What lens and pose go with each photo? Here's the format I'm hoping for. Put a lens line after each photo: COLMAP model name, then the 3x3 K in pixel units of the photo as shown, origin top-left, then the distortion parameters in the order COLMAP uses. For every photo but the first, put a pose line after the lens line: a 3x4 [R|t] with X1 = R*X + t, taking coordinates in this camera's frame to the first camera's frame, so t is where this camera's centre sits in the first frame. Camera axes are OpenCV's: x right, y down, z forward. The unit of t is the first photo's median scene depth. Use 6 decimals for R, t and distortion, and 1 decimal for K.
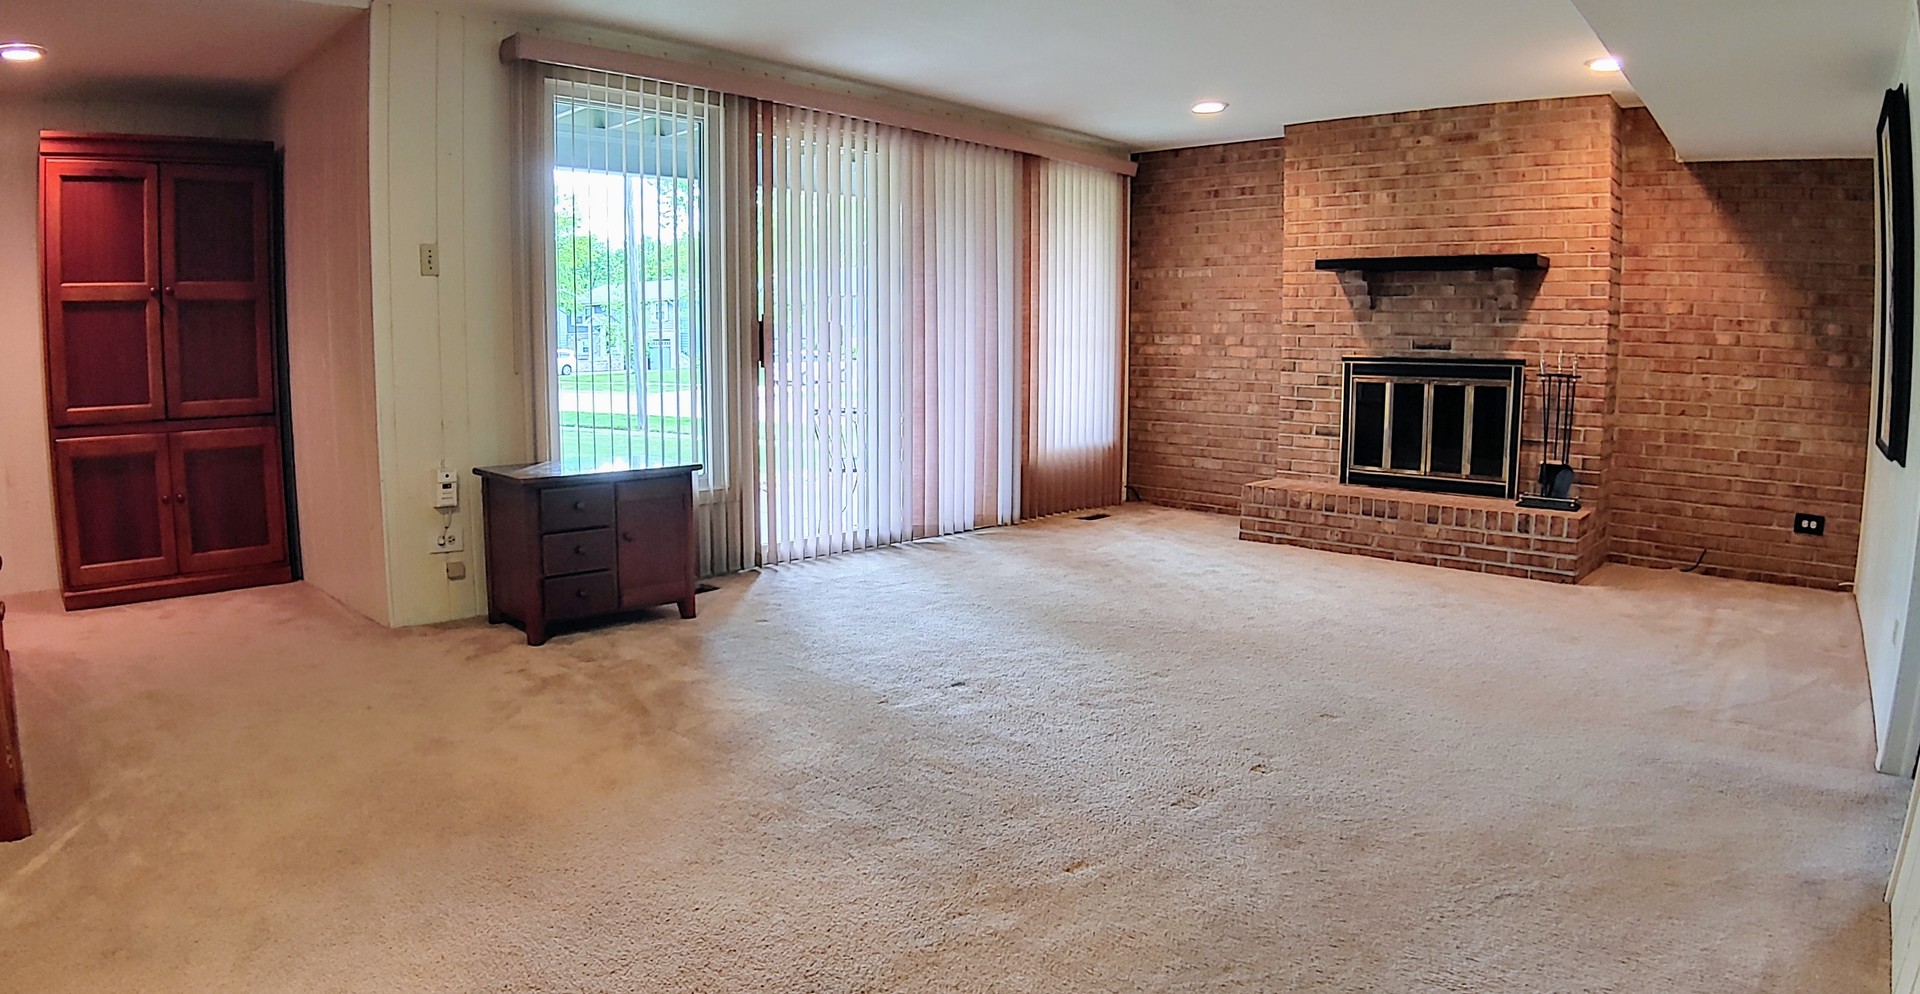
lens RADIAL K [[1113.4, 0, 960.0], [0, 1113.4, 497.0], [0, 0, 1]] dist [-0.146011, -0.001463]
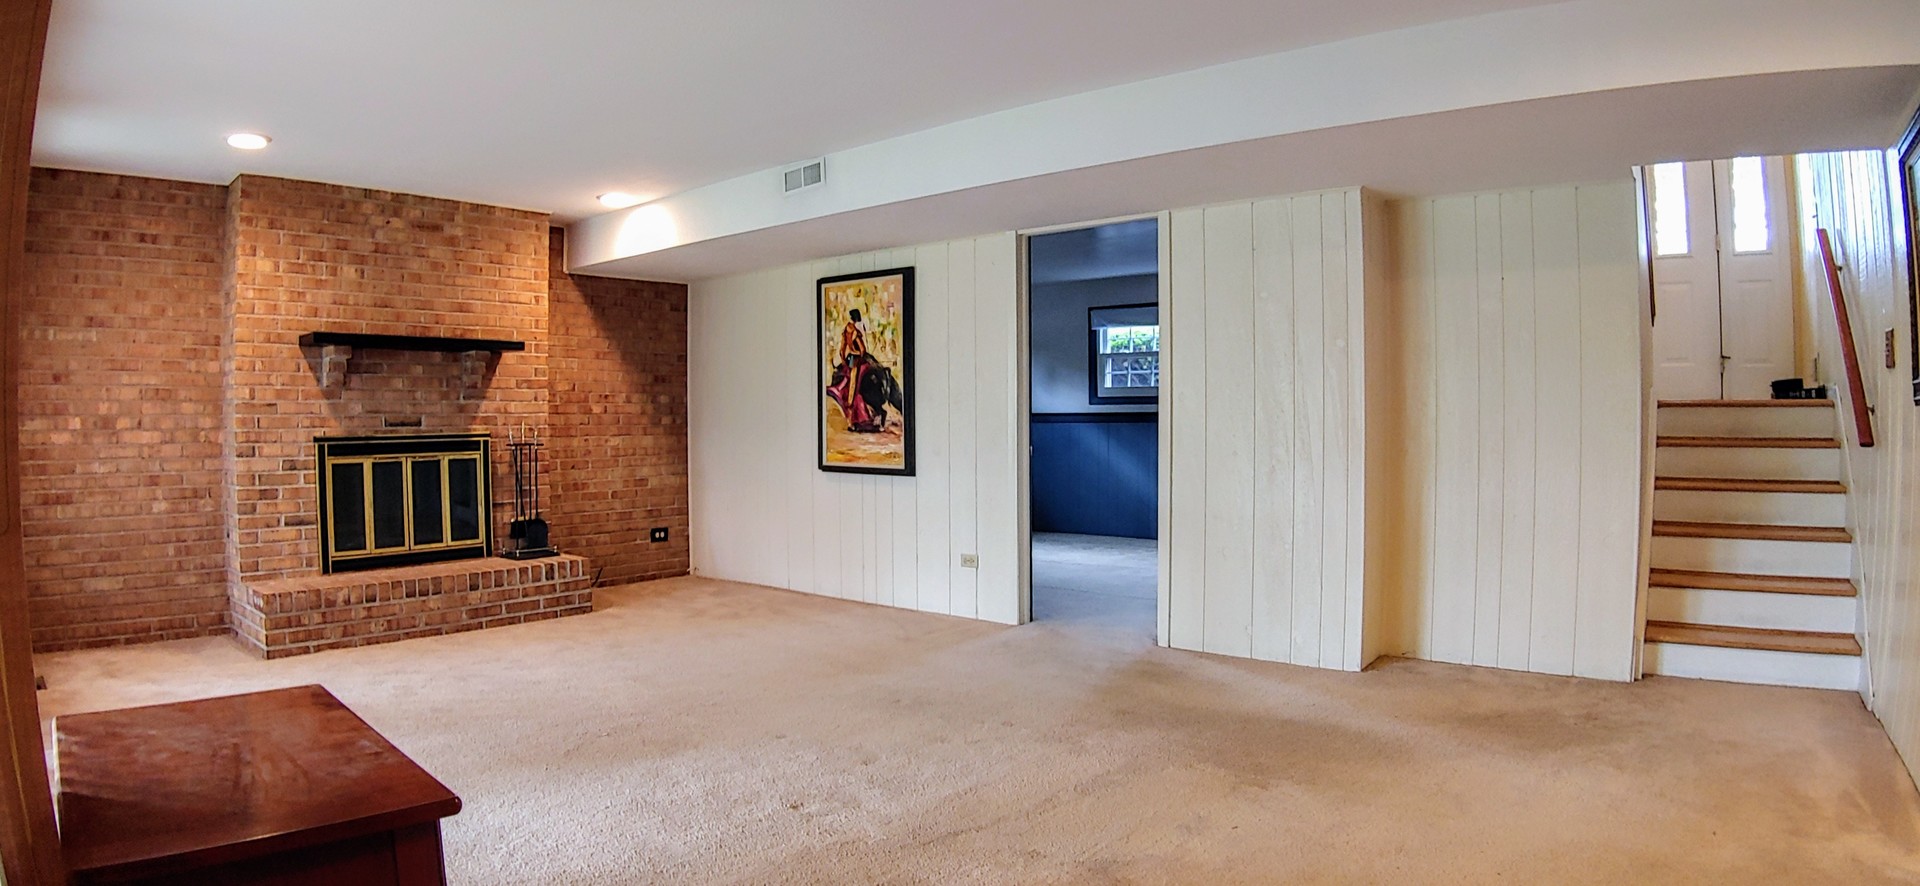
lens RADIAL K [[971.0, 0, 960.0], [0, 971.0, 443.0], [0, 0, 1]] dist [-0.118224, 0.000095]
pose [[-0.035080, -0.032397, 0.998859, -0.468891], [0.137036, 0.989878, 0.036918, -0.082944], [-0.989945, 0.138174, -0.030285, 0.515070]]
